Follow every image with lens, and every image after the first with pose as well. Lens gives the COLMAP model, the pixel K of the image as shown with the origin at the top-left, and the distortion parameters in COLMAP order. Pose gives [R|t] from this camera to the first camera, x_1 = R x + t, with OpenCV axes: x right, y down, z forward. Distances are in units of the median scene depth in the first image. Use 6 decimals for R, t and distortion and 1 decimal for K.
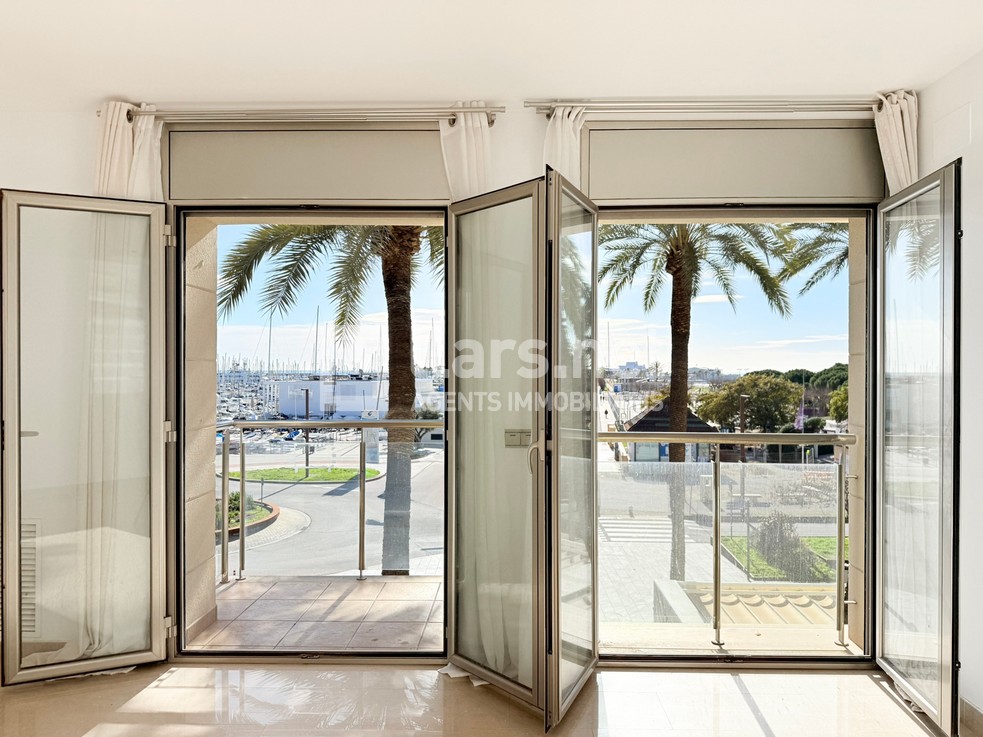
lens RADIAL K [[693.3, 0, 491.5], [0, 693.3, 368.5], [0, 0, 1]] dist [0.050398, -0.000173]
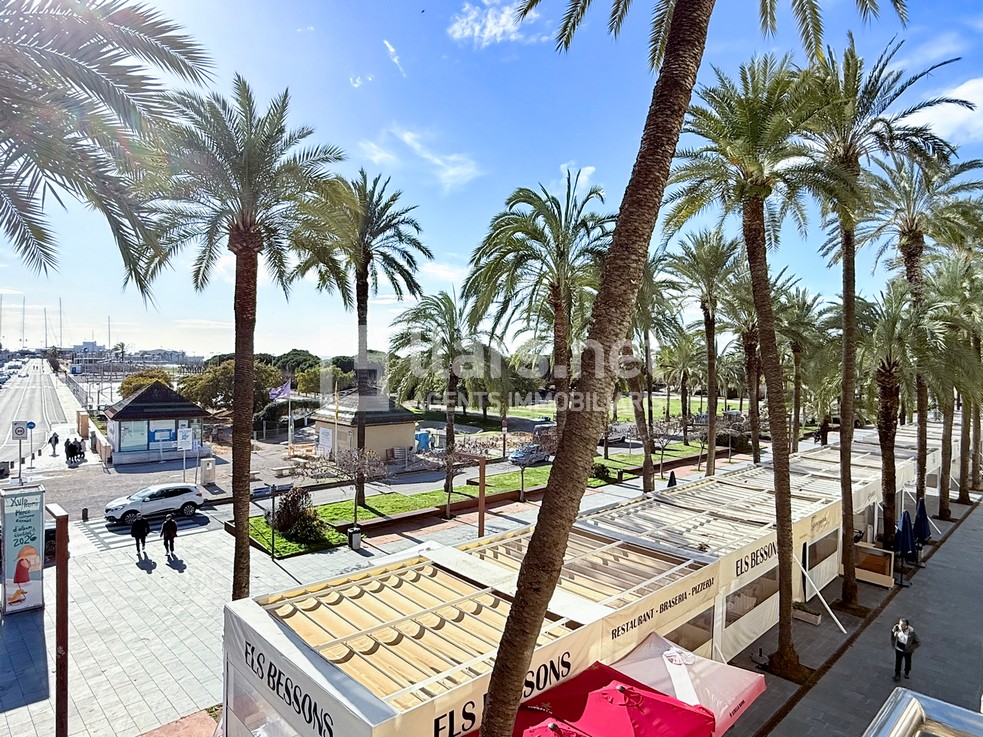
lens RADIAL K [[601.6, 0, 491.5], [0, 601.6, 368.5], [0, 0, 1]] dist [-0.004900, 0.000200]
pose [[0.699845, -0.000402, 0.714295, -0.035494], [-0.019792, 0.999605, 0.019954, -0.005342], [-0.714021, -0.028102, 0.699560, 0.134888]]
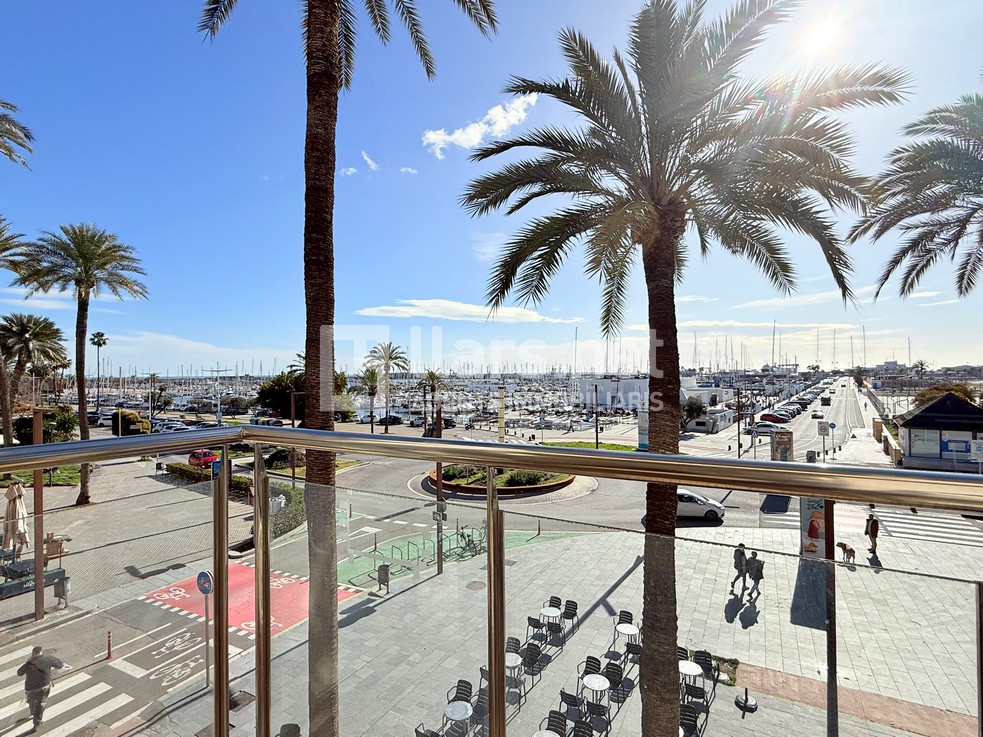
lens RADIAL K [[491.3, 0, 491.5], [0, 491.3, 368.5], [0, 0, 1]] dist [0.002015, 0.000485]
pose [[0.887550, -0.013045, -0.460526, -0.011955], [0.010819, 0.999914, -0.007473, 0.005914], [0.460584, 0.001651, 0.887615, 0.111701]]
